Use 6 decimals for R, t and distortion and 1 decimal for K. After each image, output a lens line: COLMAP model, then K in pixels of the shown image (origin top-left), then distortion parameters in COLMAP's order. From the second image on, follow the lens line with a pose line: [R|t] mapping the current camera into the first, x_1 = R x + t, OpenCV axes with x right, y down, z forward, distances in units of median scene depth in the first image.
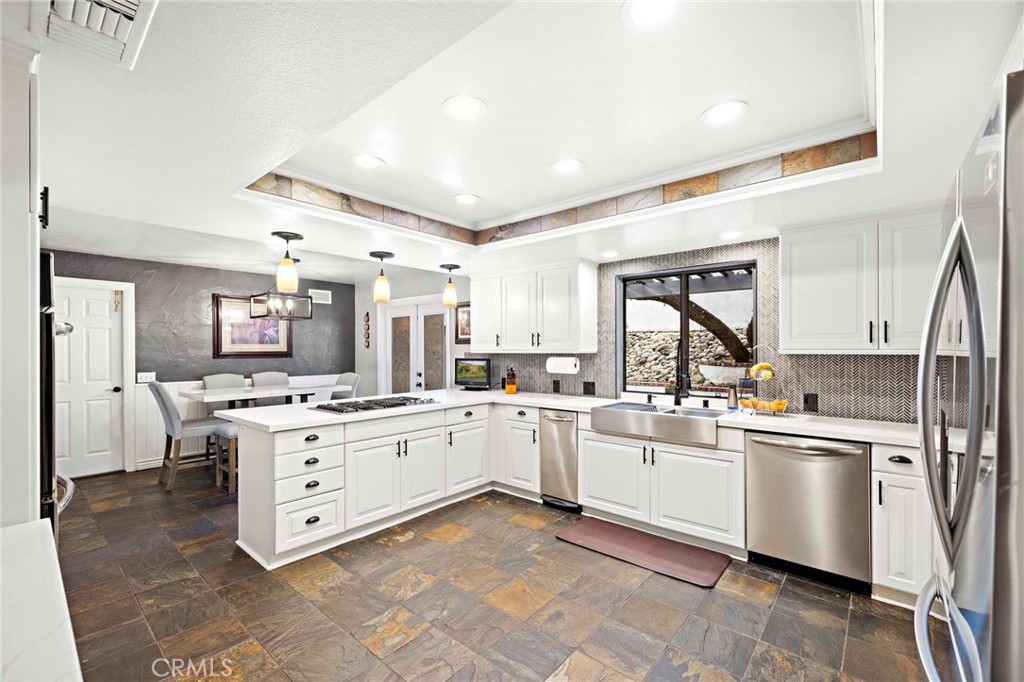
lens RADIAL K [[429.0, 0, 511.8], [0, 429.0, 348.0], [0, 0, 1]] dist [0.001880, -0.000078]
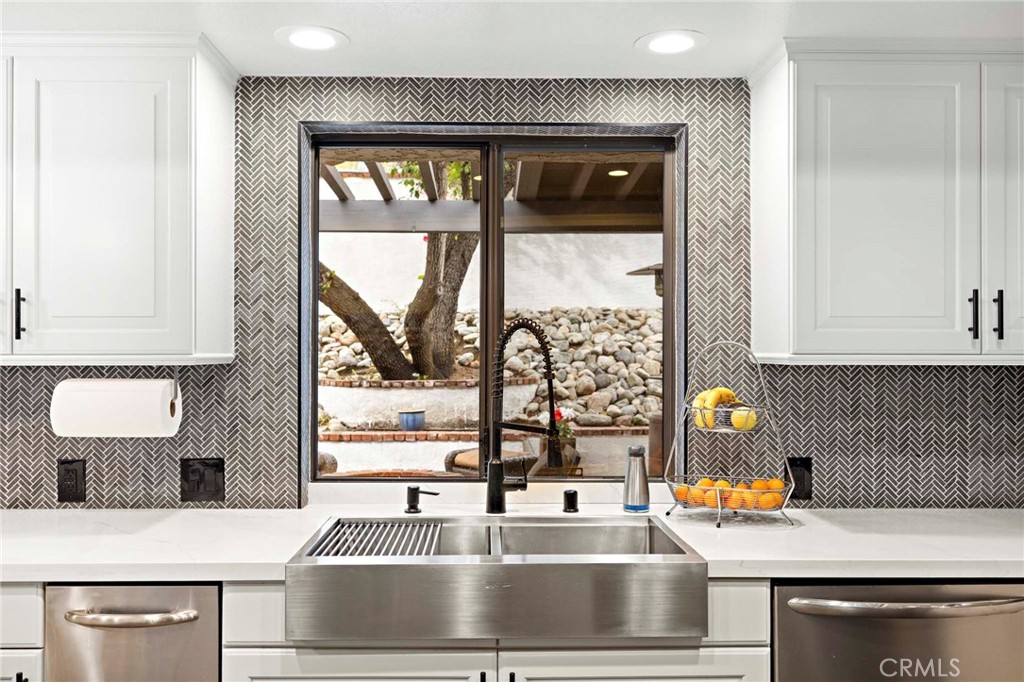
lens RADIAL K [[841.0, 0, 510.4], [0, 841.0, 346.9], [0, 0, 1]] dist [-0.005450, 0.003301]
pose [[0.749245, 0.008783, 0.662235, -0.053344], [-0.005535, 0.999960, -0.006999, 0.002872], [-0.662270, 0.001578, 0.749264, 0.426499]]
